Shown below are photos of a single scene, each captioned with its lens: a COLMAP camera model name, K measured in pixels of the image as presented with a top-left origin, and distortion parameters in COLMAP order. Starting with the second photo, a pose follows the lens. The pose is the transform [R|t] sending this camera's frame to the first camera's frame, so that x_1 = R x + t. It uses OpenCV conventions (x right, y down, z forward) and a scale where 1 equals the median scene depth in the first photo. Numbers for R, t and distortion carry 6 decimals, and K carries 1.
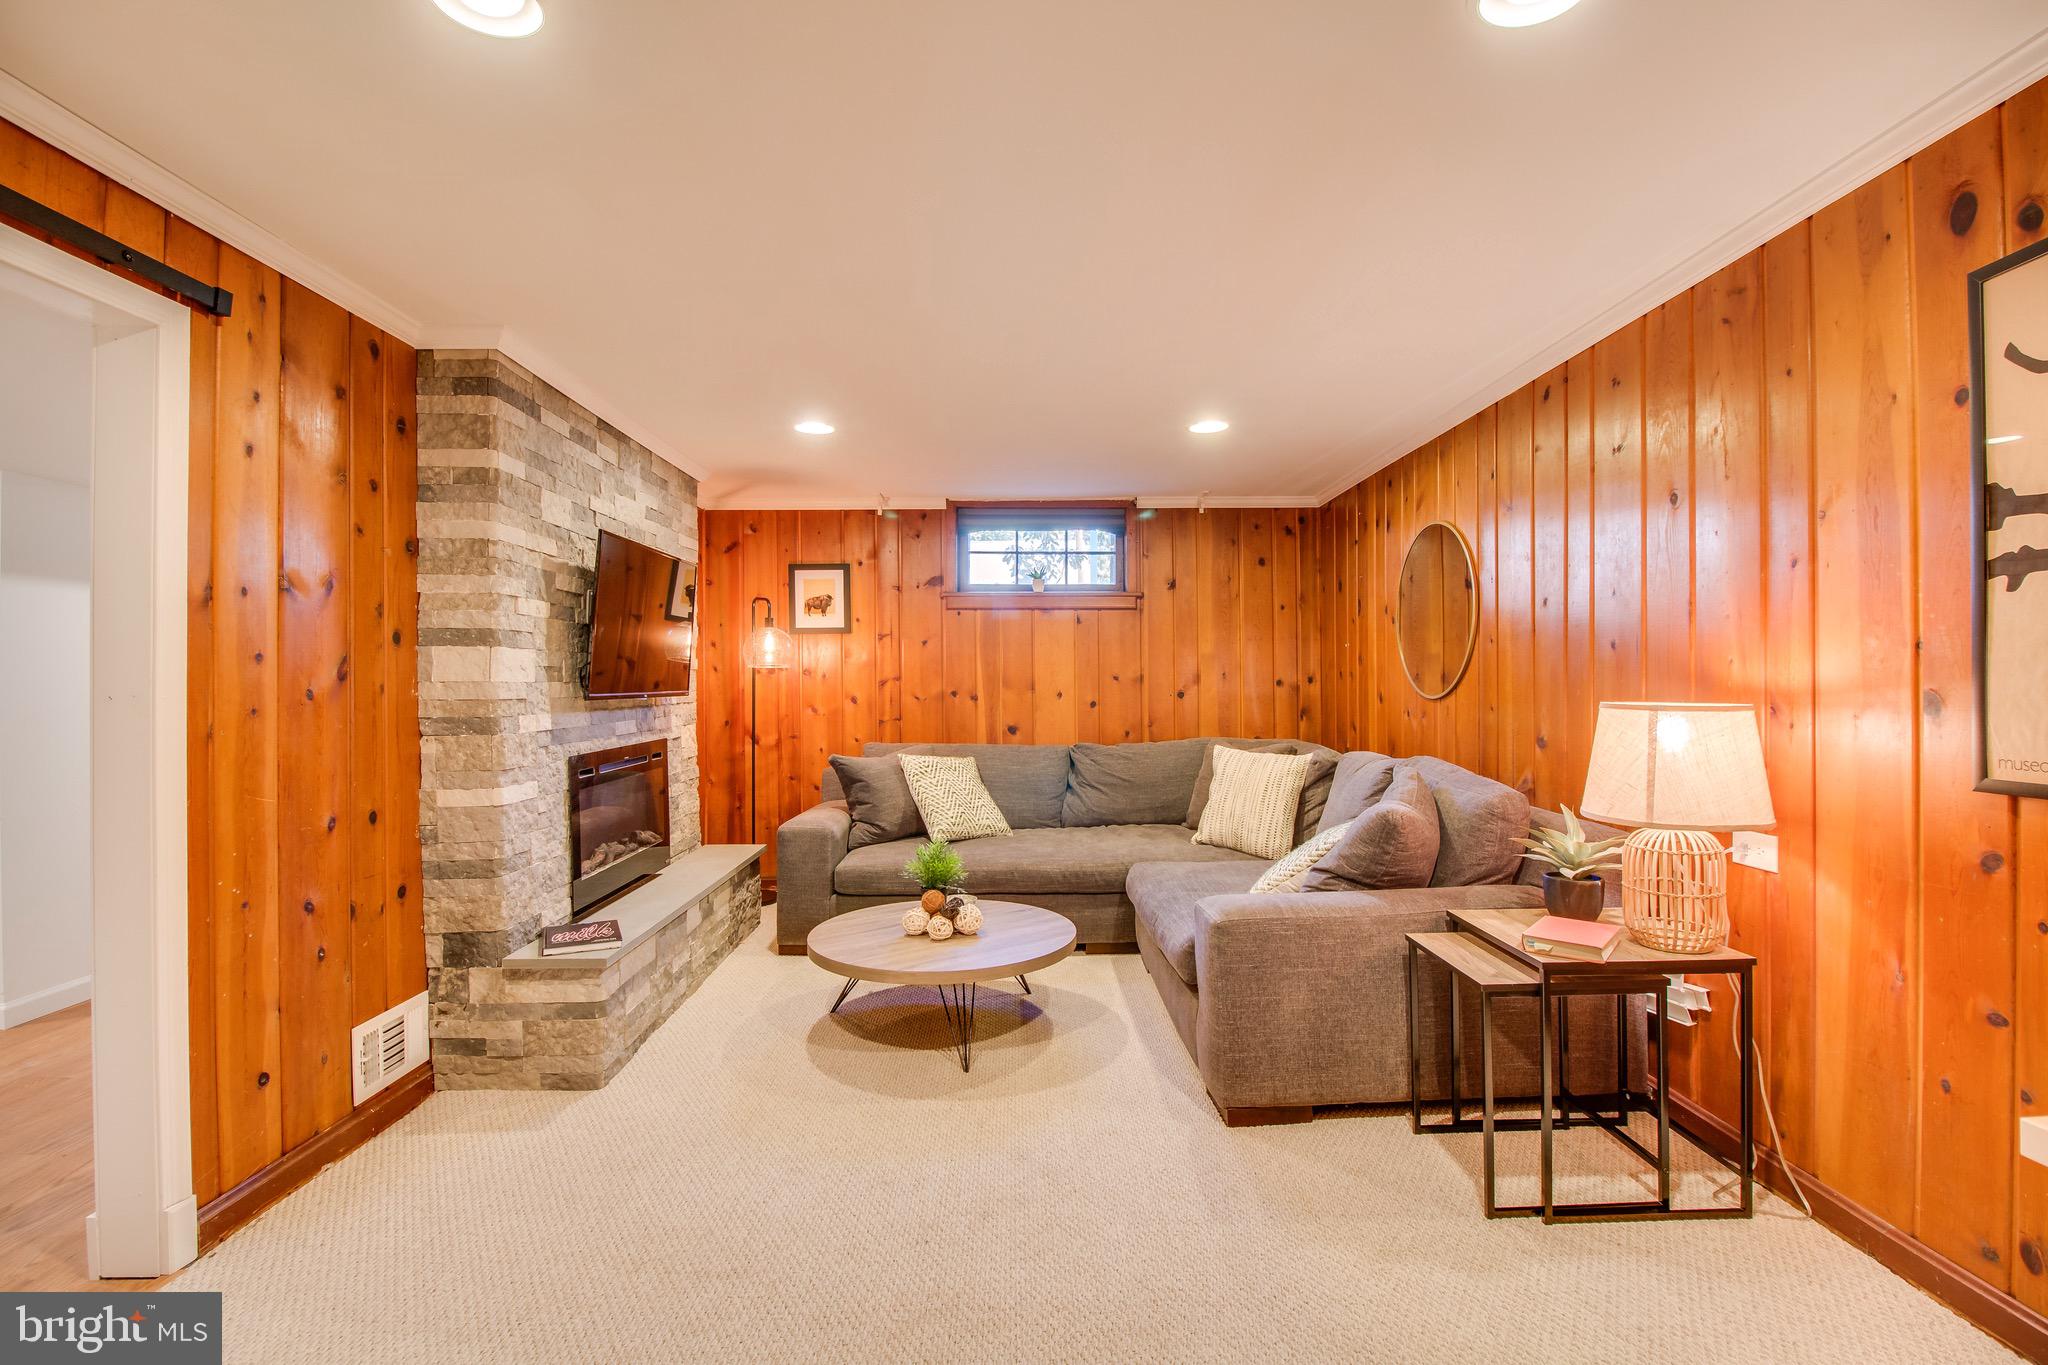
lens RADIAL K [[955.5, 0, 1023.9], [0, 955.5, 678.7], [0, 0, 1]] dist [-0.001617, -0.011363]
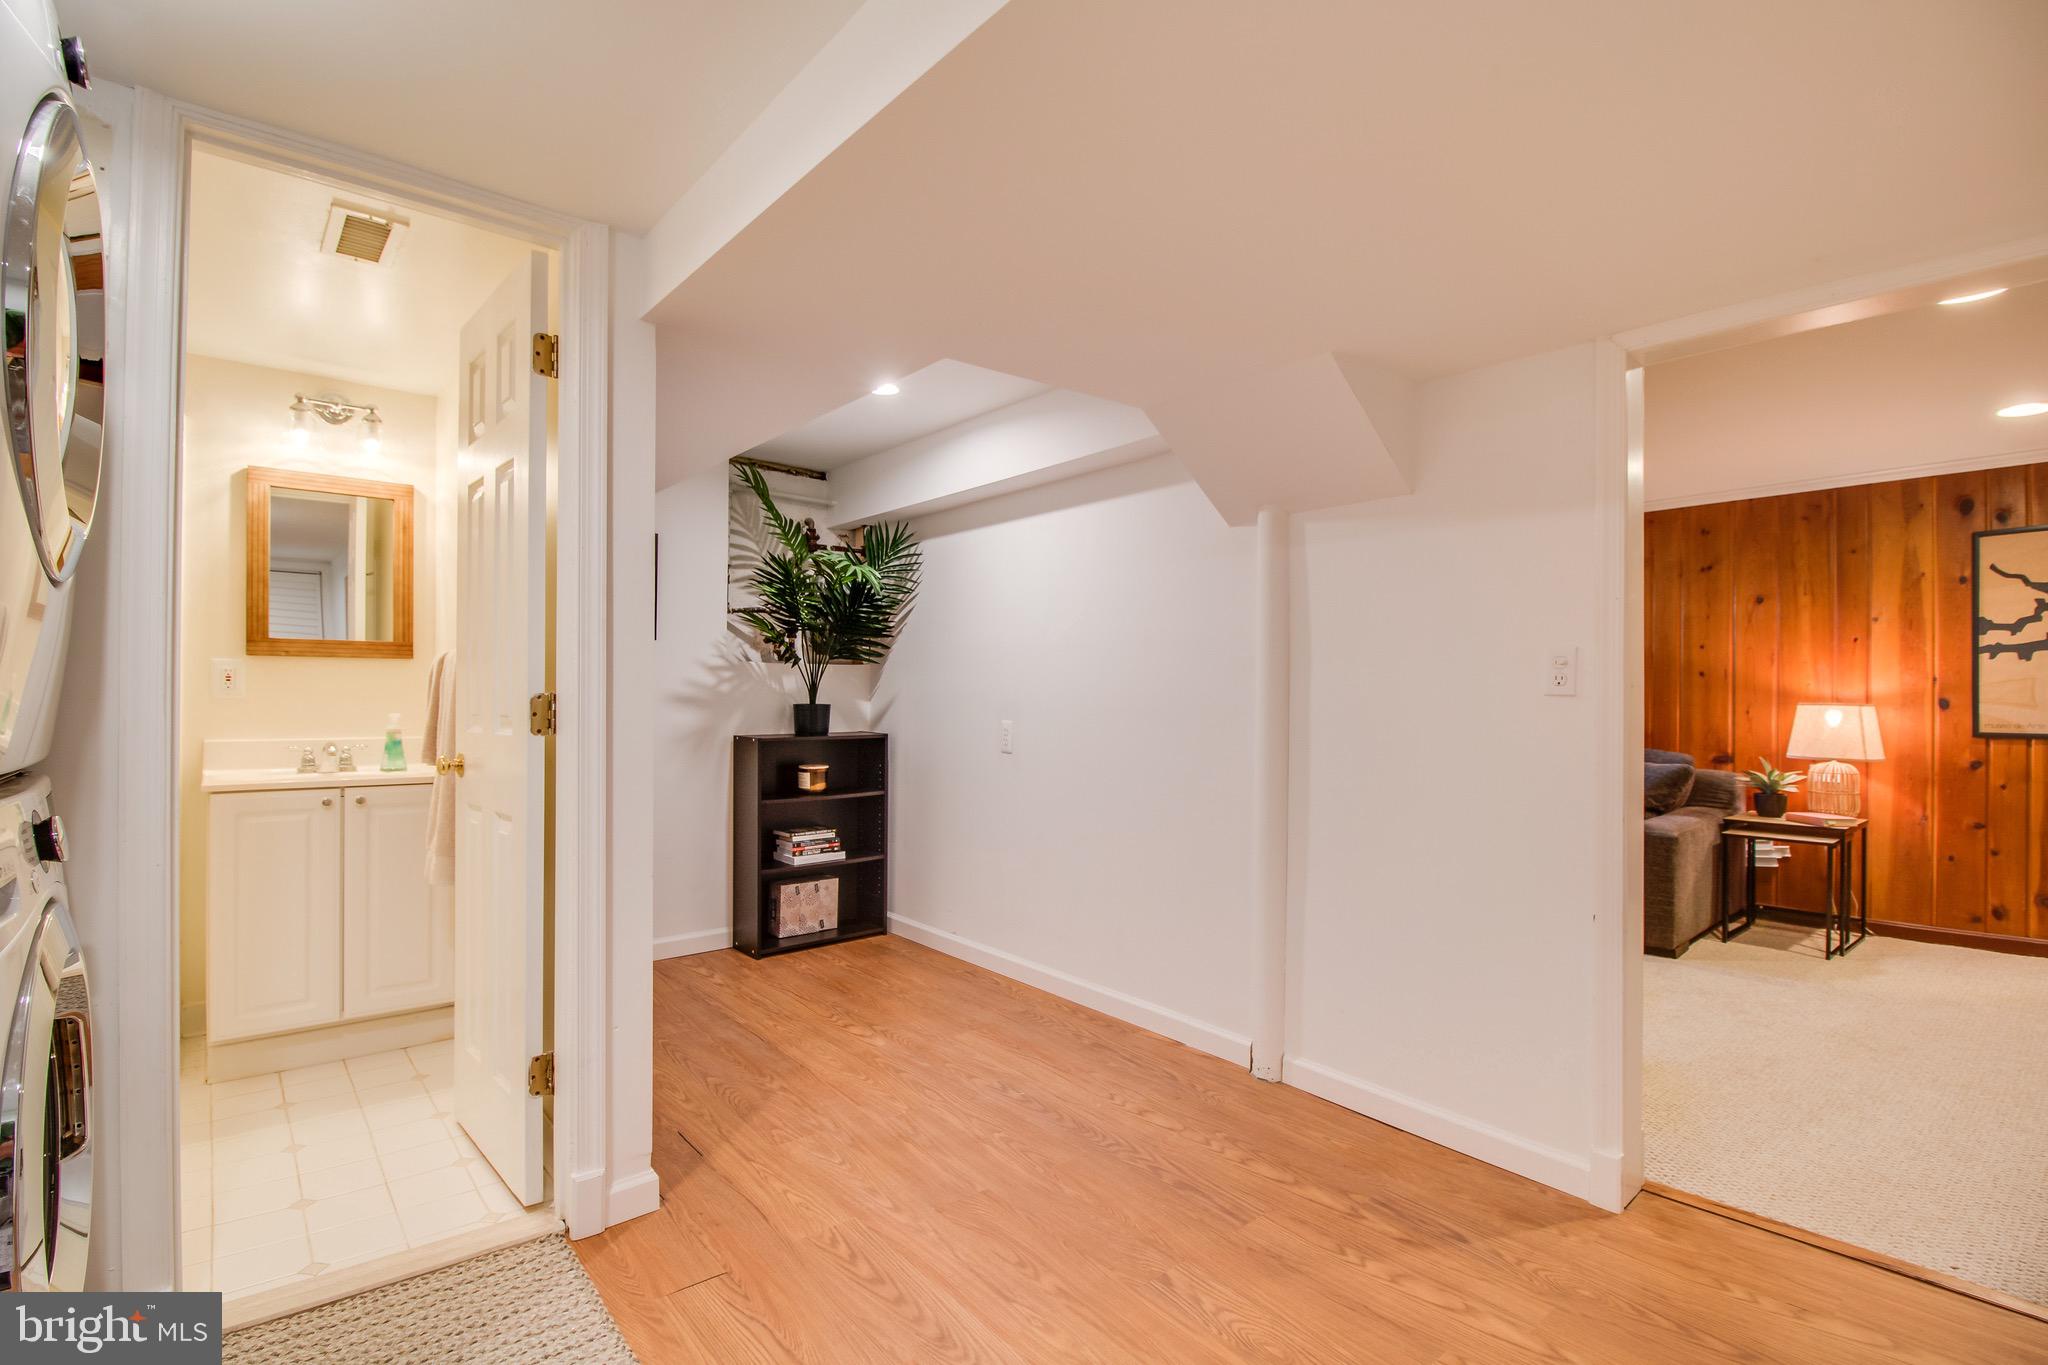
lens RADIAL K [[991.6, 0, 1023.9], [0, 991.6, 694.7], [0, 0, 1]] dist [0.000347, -0.011204]
pose [[0.757038, 0.012404, 0.653254, -1.342529], [-0.012684, 0.999910, -0.004286, 0.024583], [-0.653248, -0.005041, 0.757127, 0.337883]]
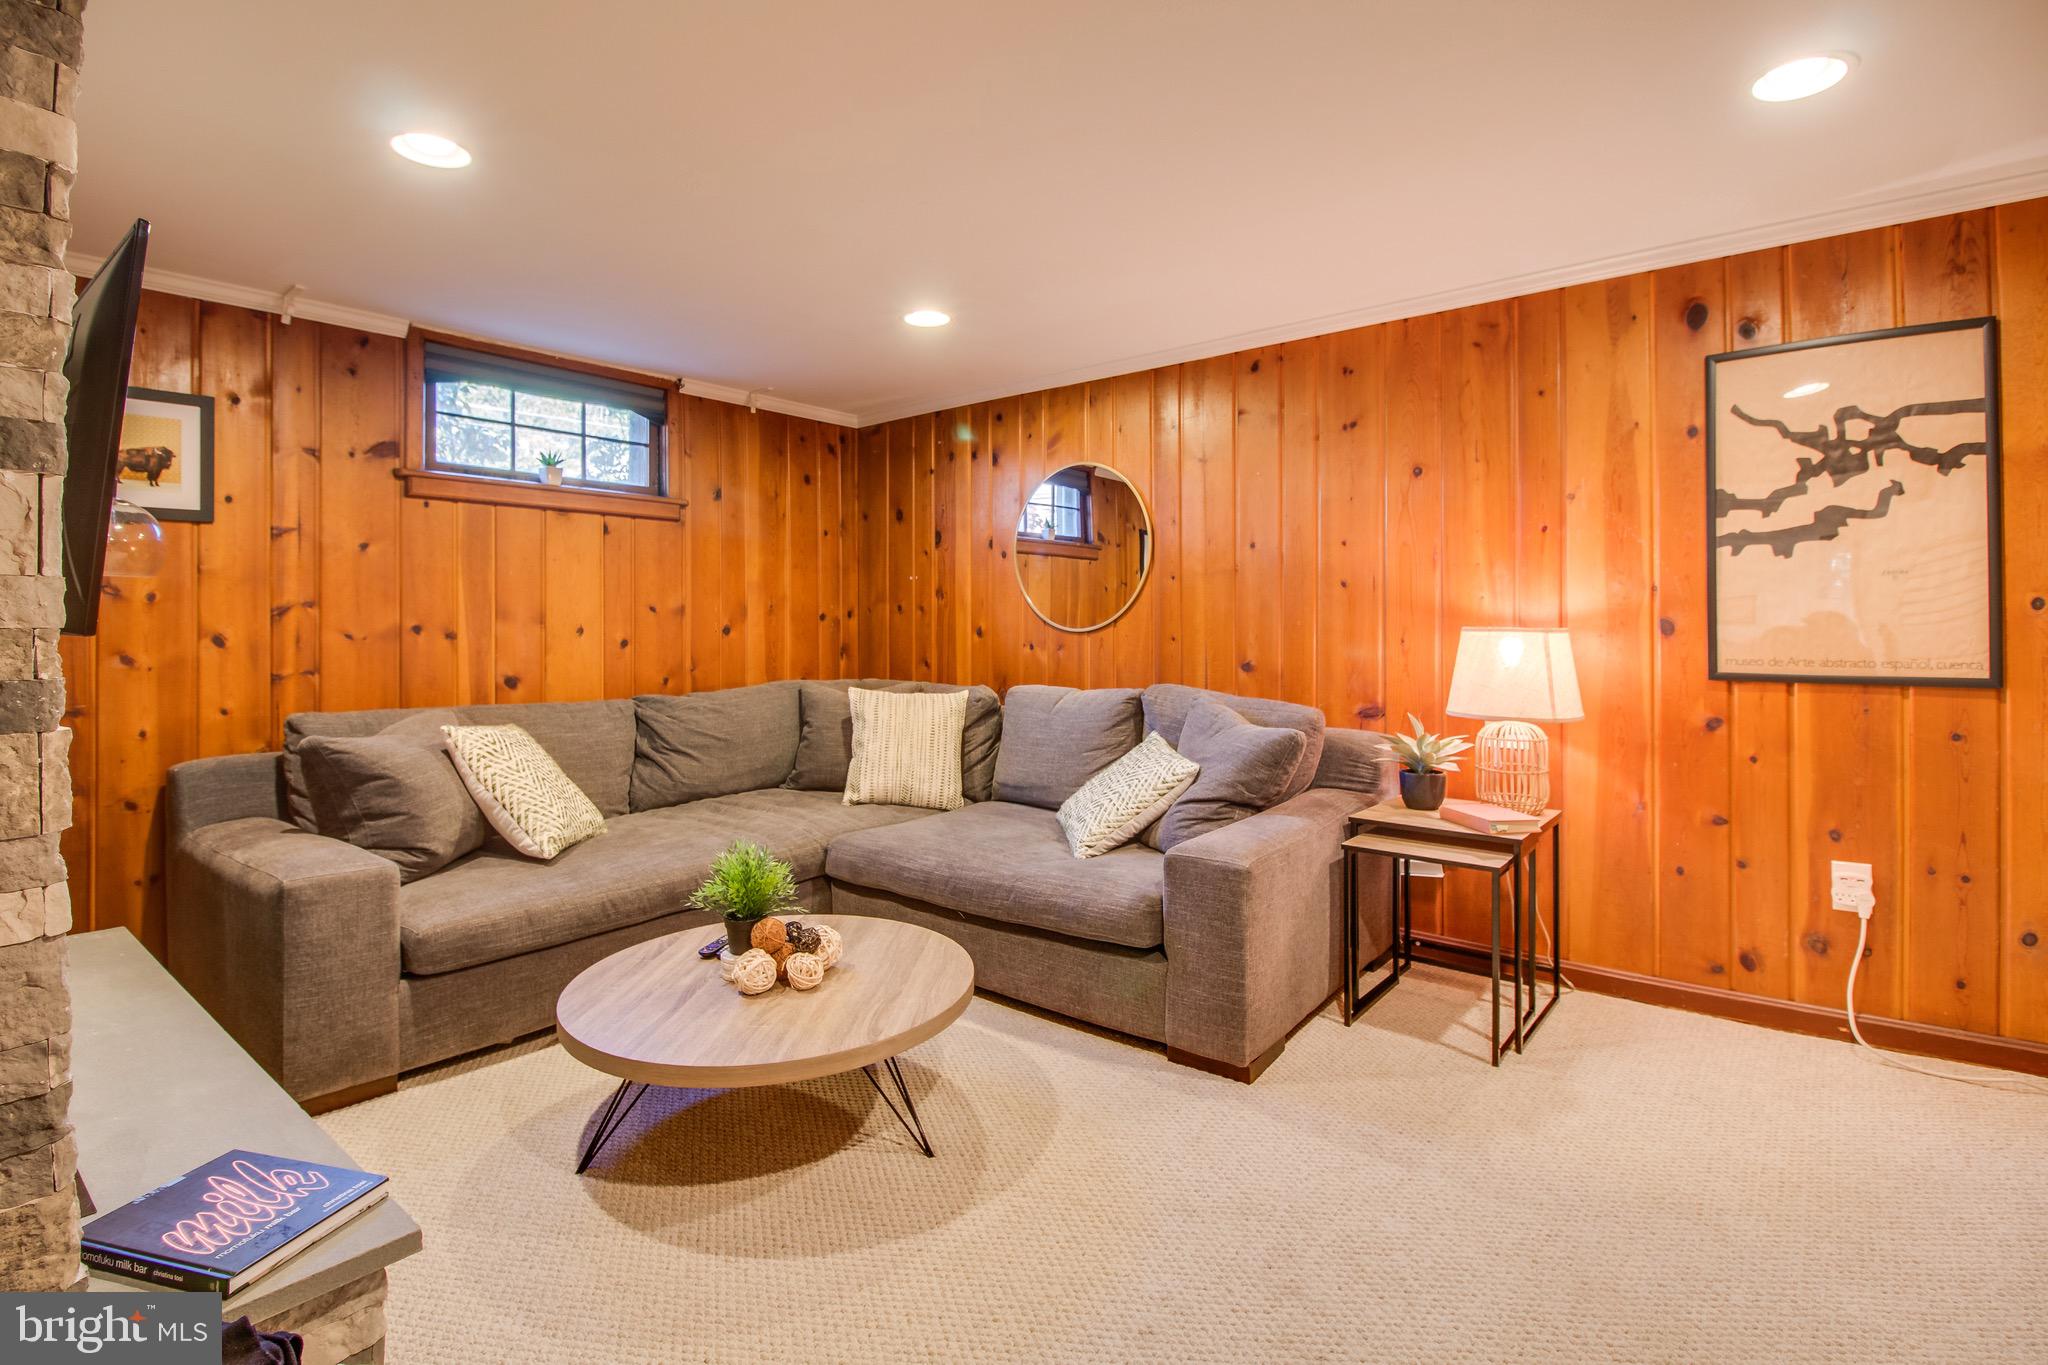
lens RADIAL K [[982.2, 0, 1027.3], [0, 982.2, 614.9], [0, 0, 1]] dist [-0.007979, -0.000899]
pose [[0.632546, 0.010883, 0.774447, -0.511098], [-0.005543, 0.999939, -0.009524, 0.015732], [-0.774503, 0.001731, 0.632568, 0.427997]]
